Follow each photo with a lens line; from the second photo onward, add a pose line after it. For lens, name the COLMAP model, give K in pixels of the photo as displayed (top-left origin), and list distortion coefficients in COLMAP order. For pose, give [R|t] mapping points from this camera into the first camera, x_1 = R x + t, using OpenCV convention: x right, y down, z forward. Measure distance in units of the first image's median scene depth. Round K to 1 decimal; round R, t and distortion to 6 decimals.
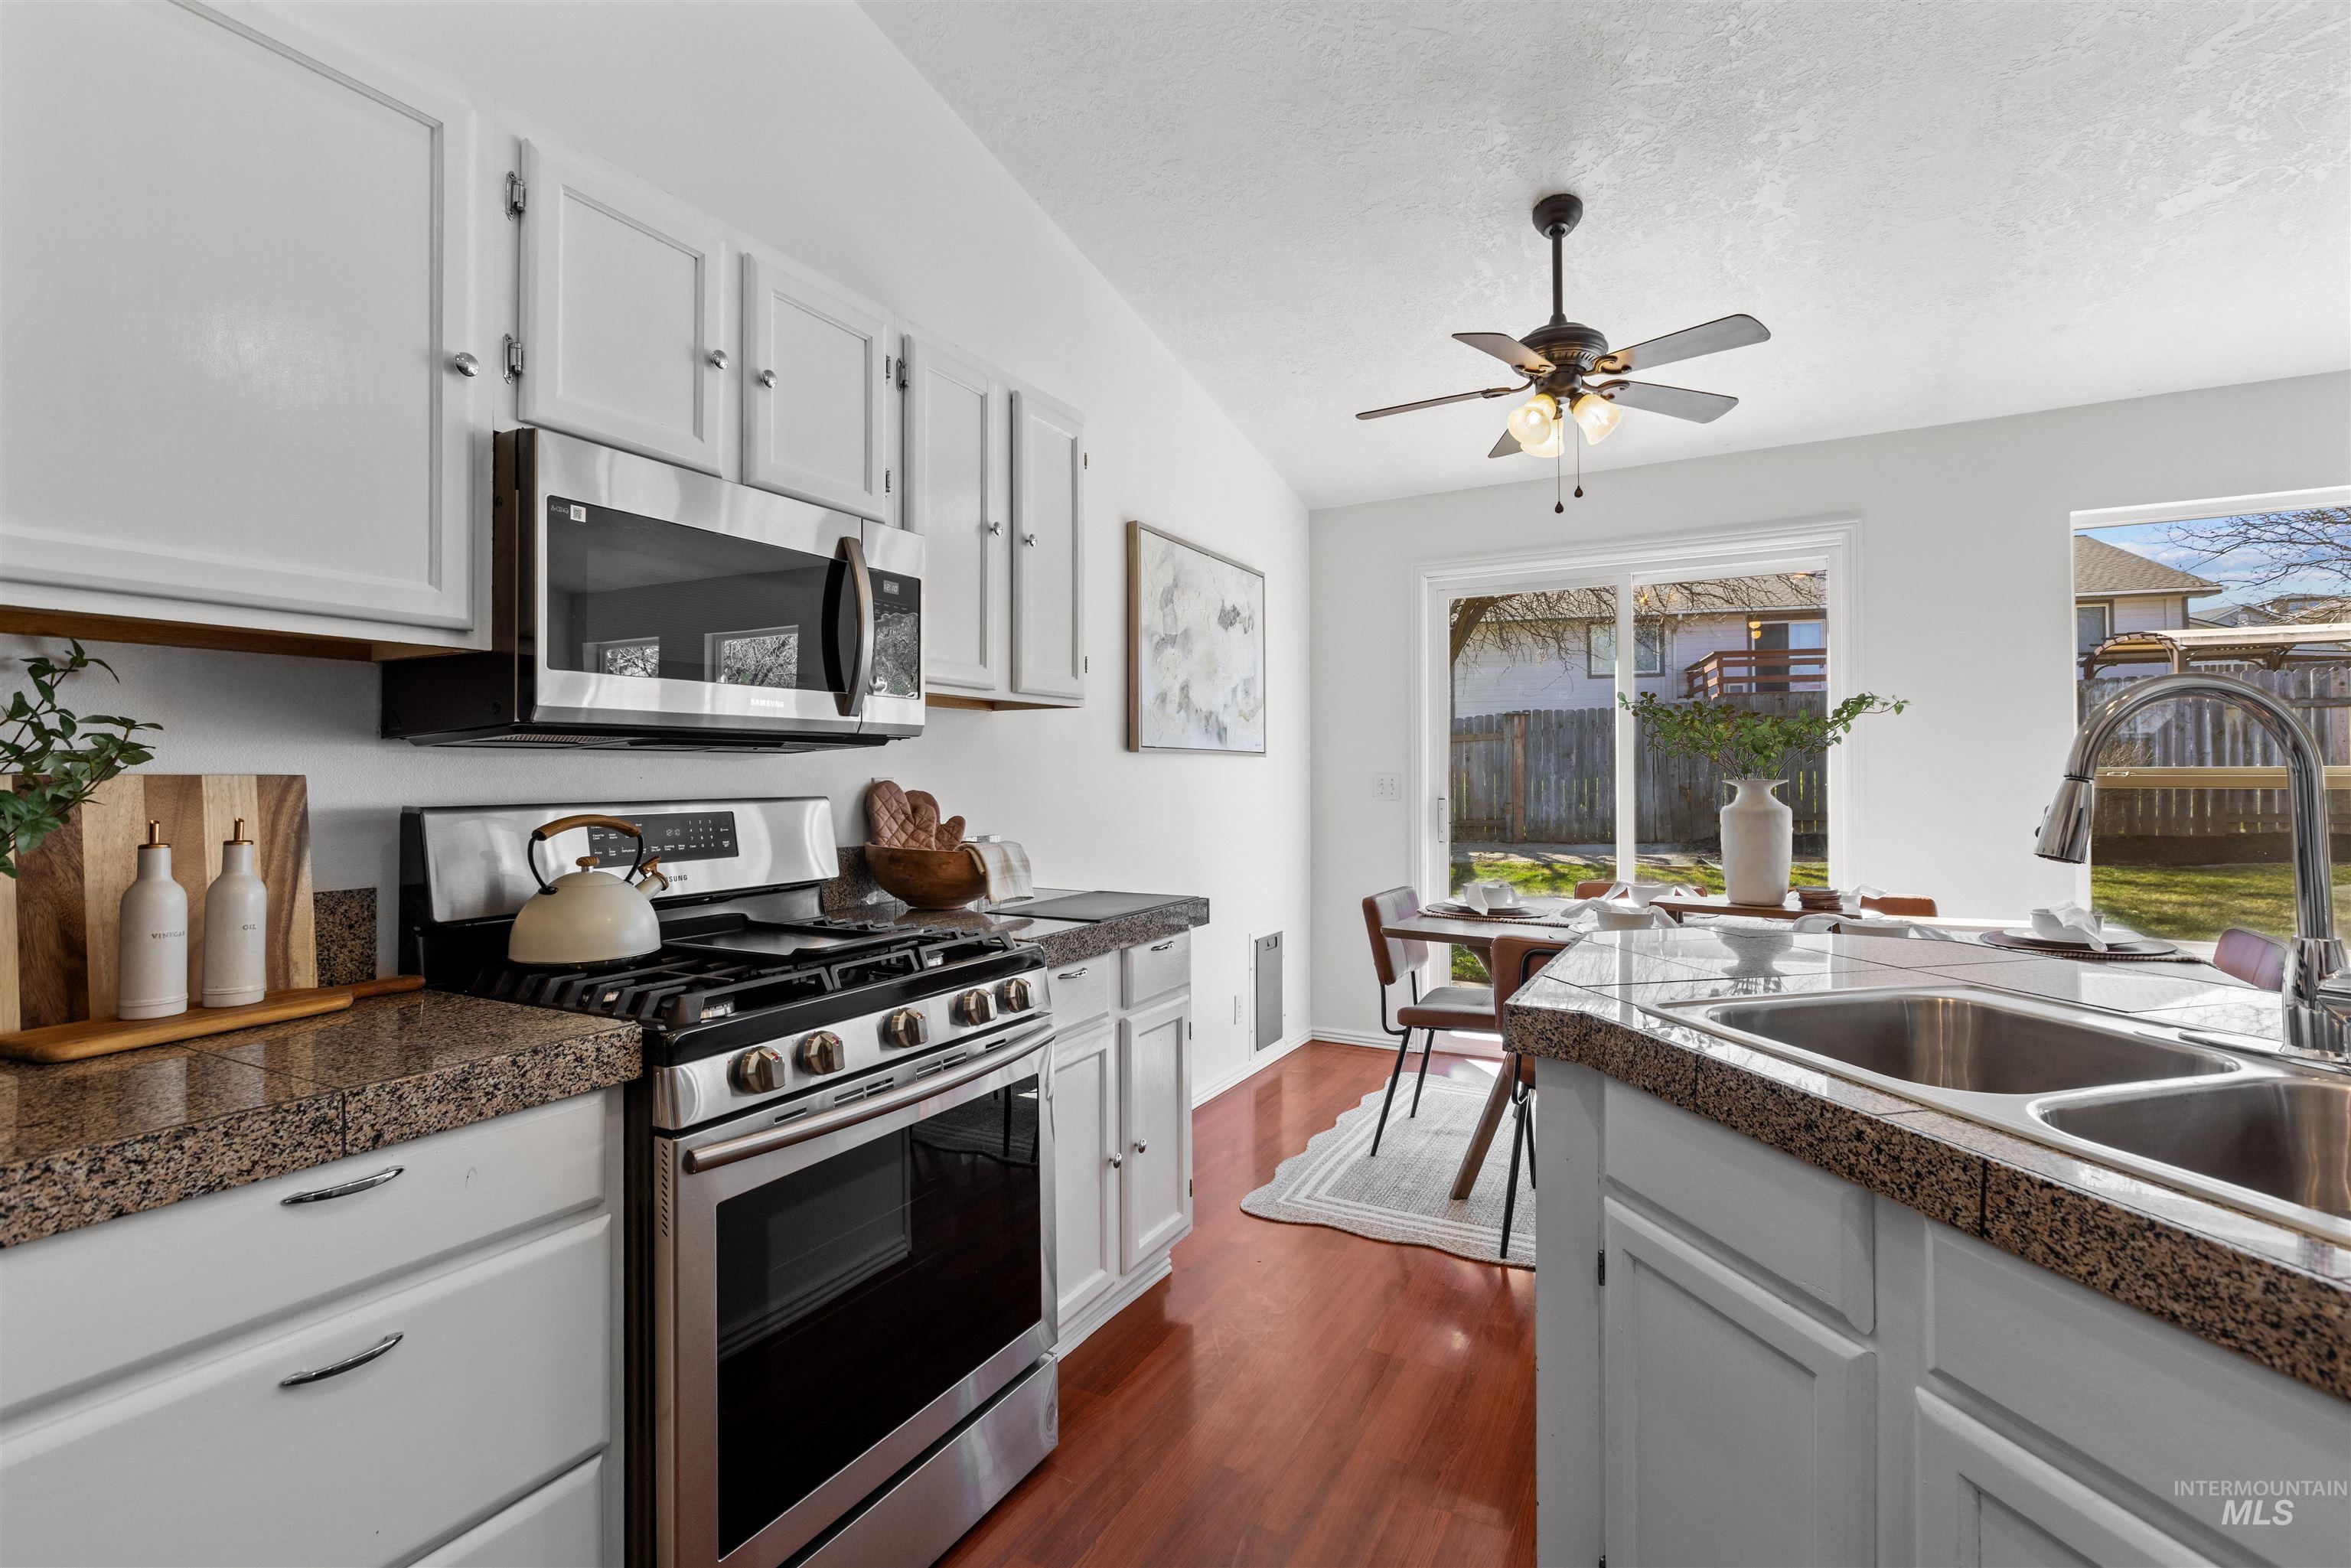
lens RADIAL K [[1050.5, 0, 1179.0], [0, 1050.5, 759.4], [0, 0, 1]] dist [0.002360, -0.001643]
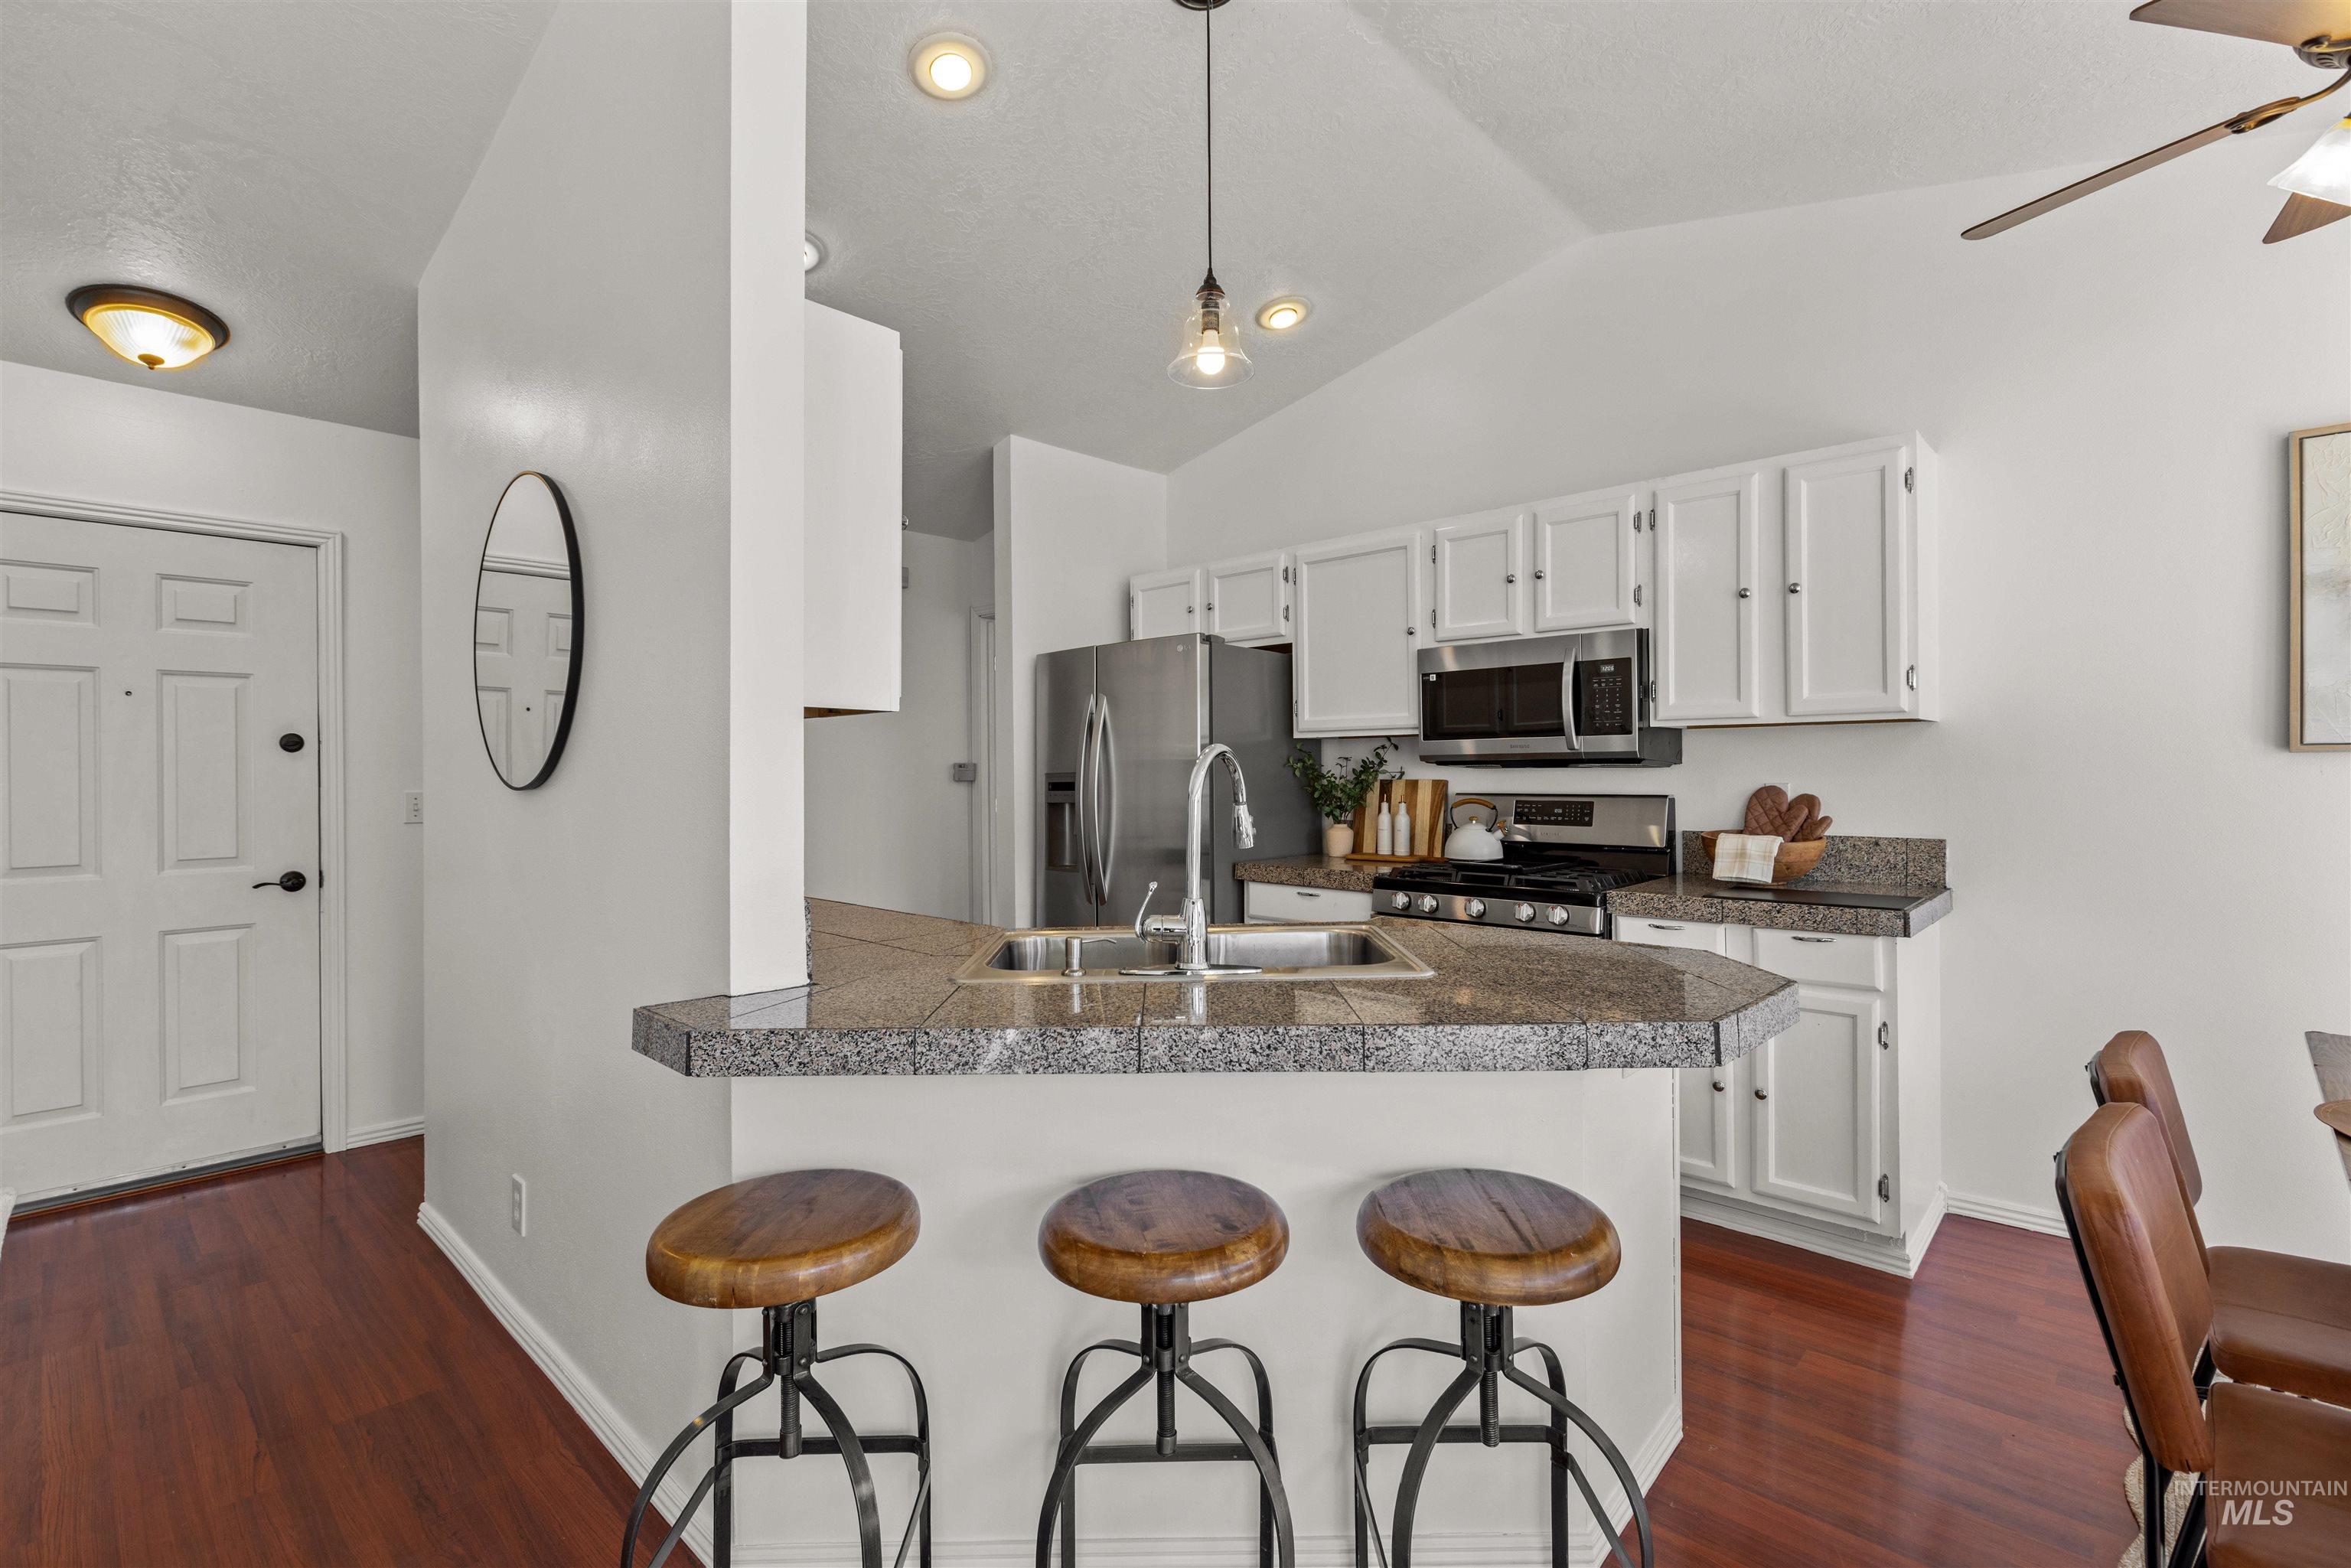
lens RADIAL K [[1050.5, 0, 1179.1], [0, 1050.5, 770.0], [0, 0, 1]] dist [0.002360, -0.001643]
pose [[-0.240612, 0.007698, -0.970591, 1.035393], [0.023398, 0.999724, 0.002128, -0.017296], [0.970339, -0.022198, -0.240726, 0.522818]]
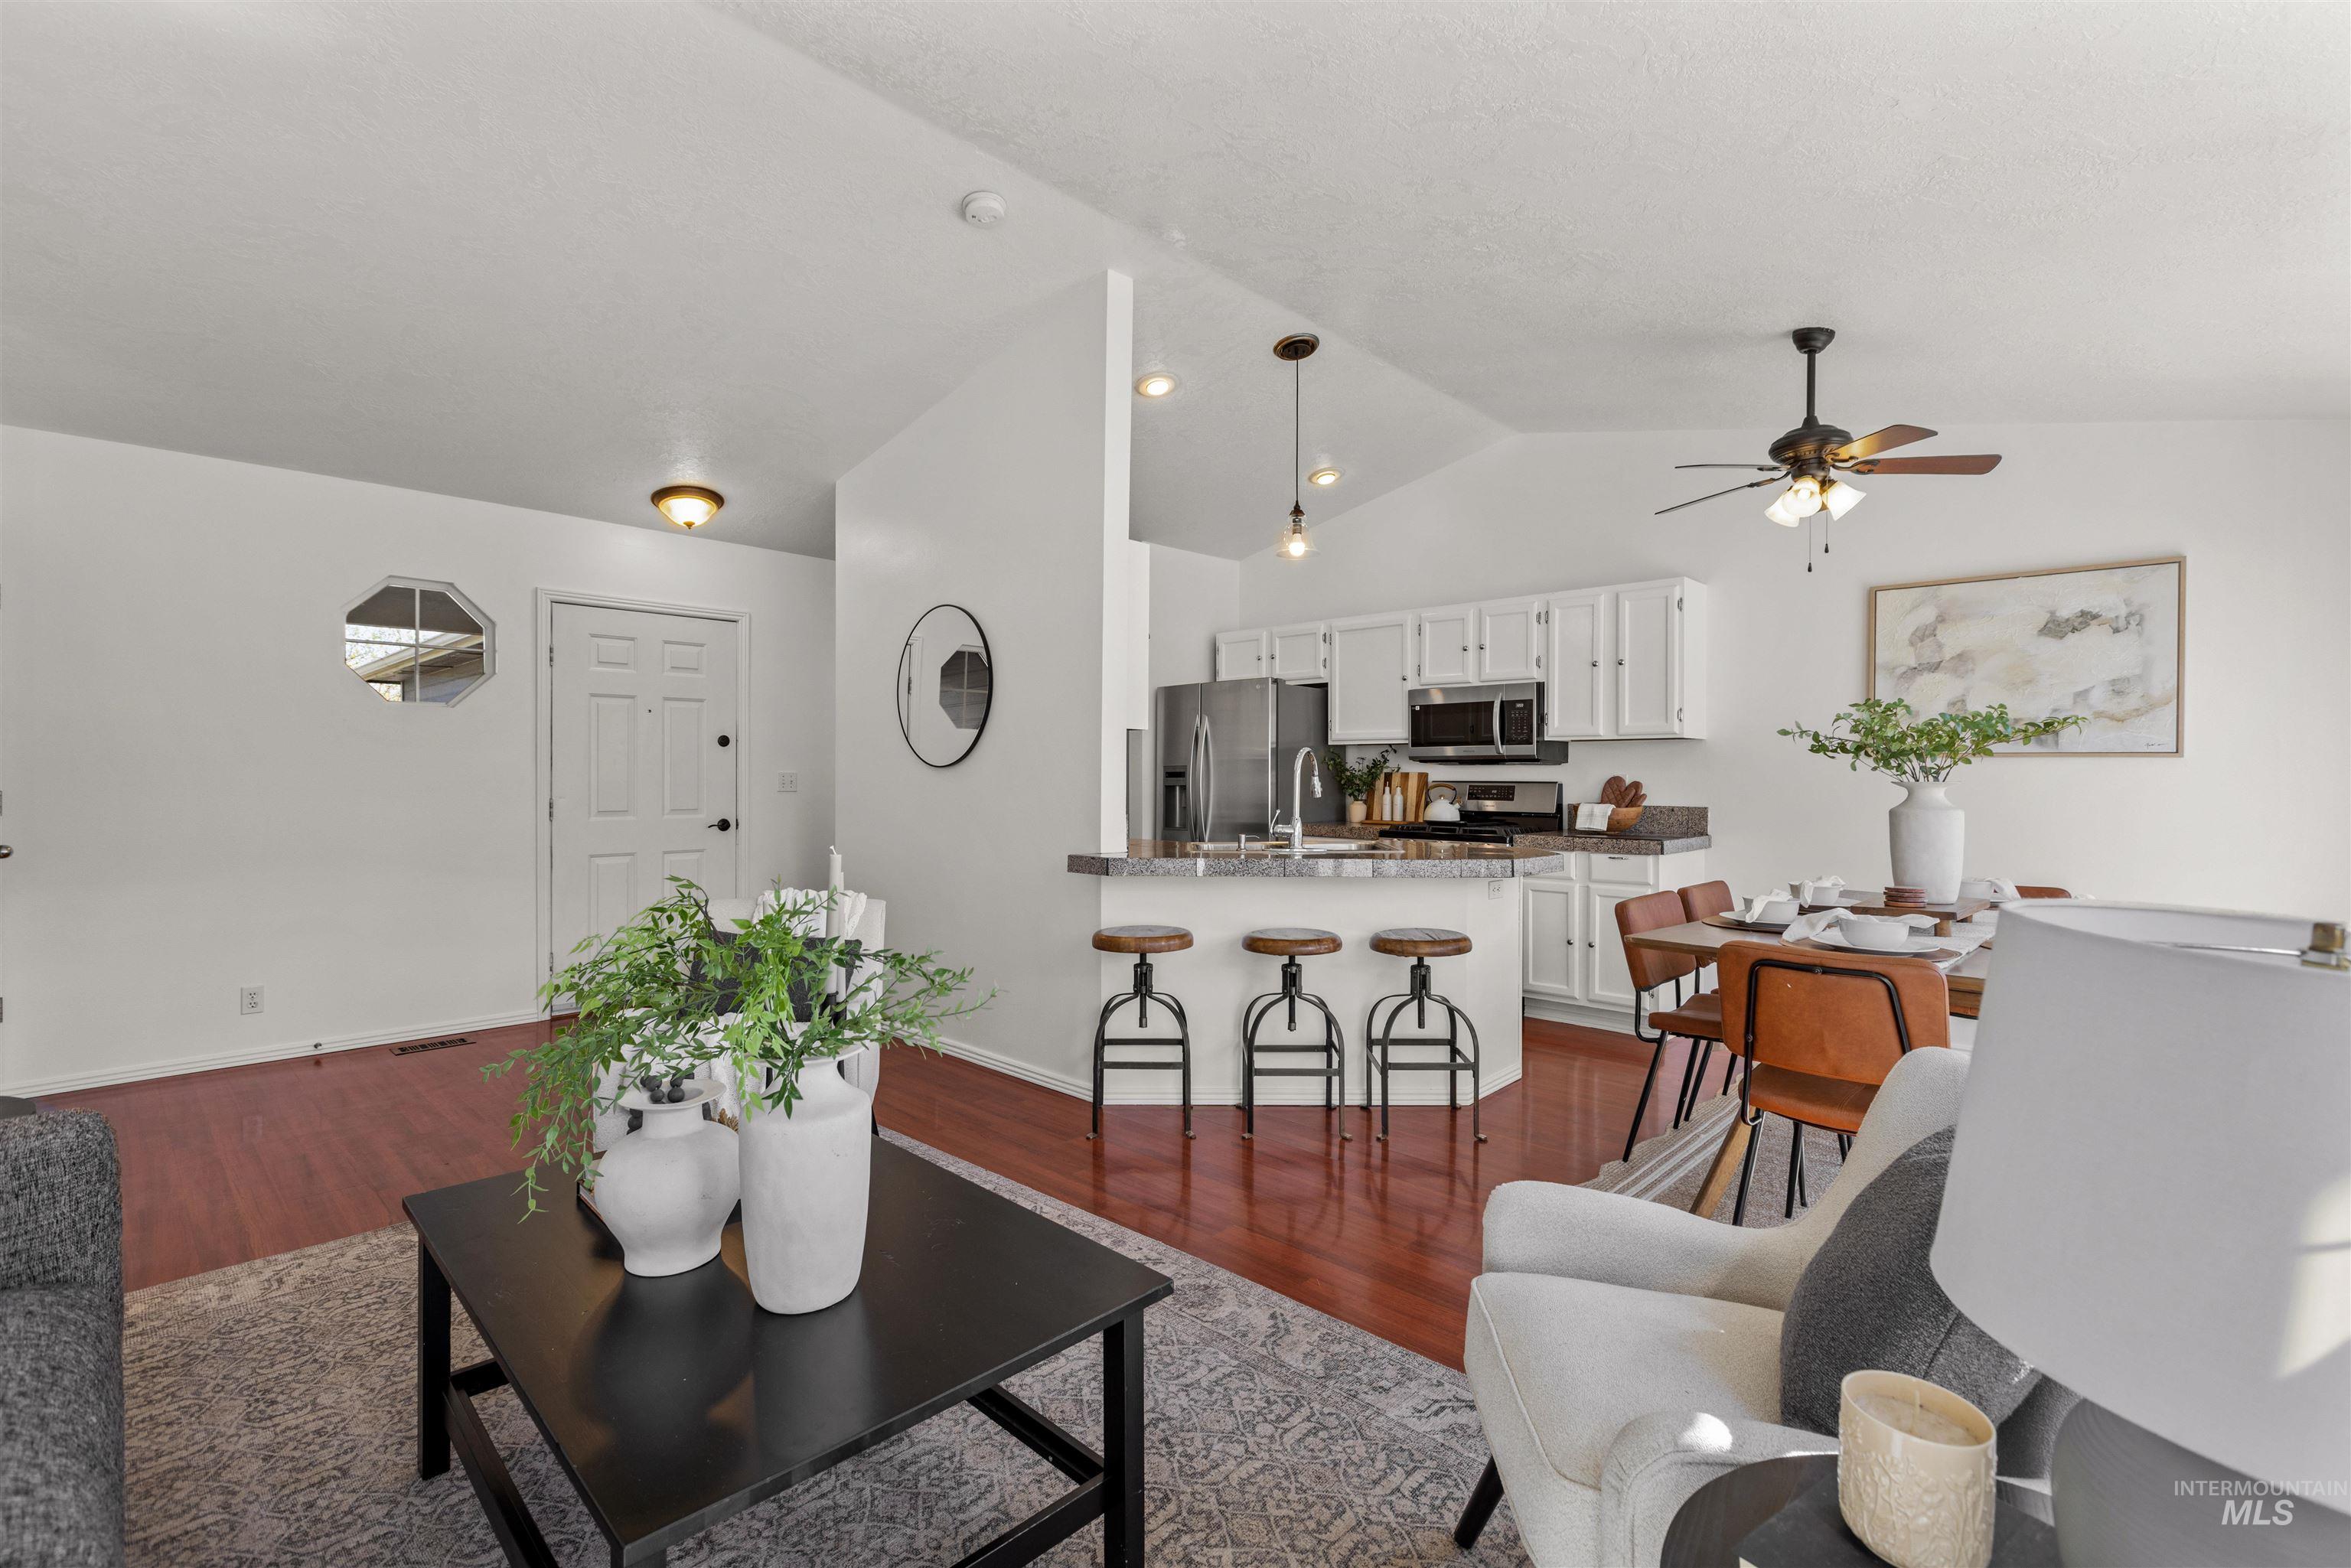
lens RADIAL K [[1050.5, 0, 1180.6], [0, 1050.5, 774.4], [0, 0, 1]] dist [0.002360, -0.001643]
pose [[-0.248858, 0.005407, -0.968525, 1.826222], [0.012375, 0.999921, 0.002403, -0.000545], [0.968461, -0.011387, -0.248905, 0.578646]]
